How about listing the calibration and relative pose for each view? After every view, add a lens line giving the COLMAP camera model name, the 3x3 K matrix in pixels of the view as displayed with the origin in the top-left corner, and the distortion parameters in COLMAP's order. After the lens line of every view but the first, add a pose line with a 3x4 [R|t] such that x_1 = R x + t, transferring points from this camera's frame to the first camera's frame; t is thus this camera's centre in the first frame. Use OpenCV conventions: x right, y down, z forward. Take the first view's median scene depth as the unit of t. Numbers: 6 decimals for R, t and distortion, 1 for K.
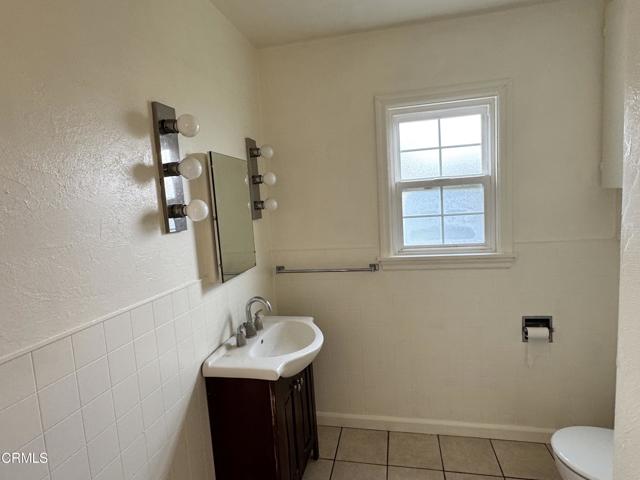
lens RADIAL K [[357.4, 0, 321.3], [0, 357.4, 241.3], [0, 0, 1]] dist [0.002762, 0.001155]
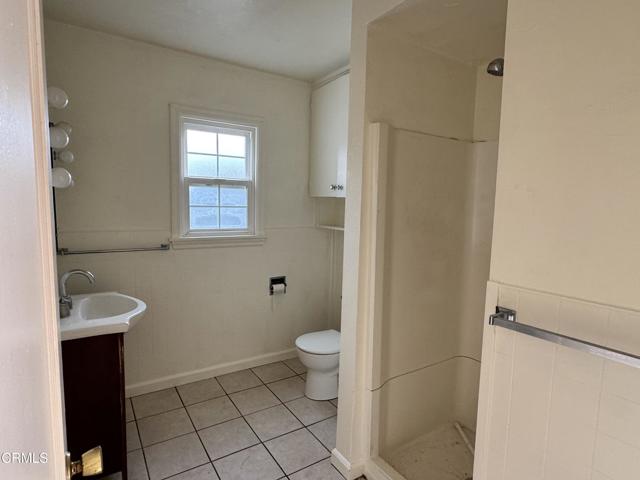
lens RADIAL K [[357.4, 0, 318.2], [0, 357.4, 239.0], [0, 0, 1]] dist [0.002762, 0.001155]
pose [[0.699601, 0.006561, 0.714503, -0.350832], [0.010436, 0.999757, -0.019400, 0.076944], [-0.714457, 0.021029, 0.699363, -0.181243]]
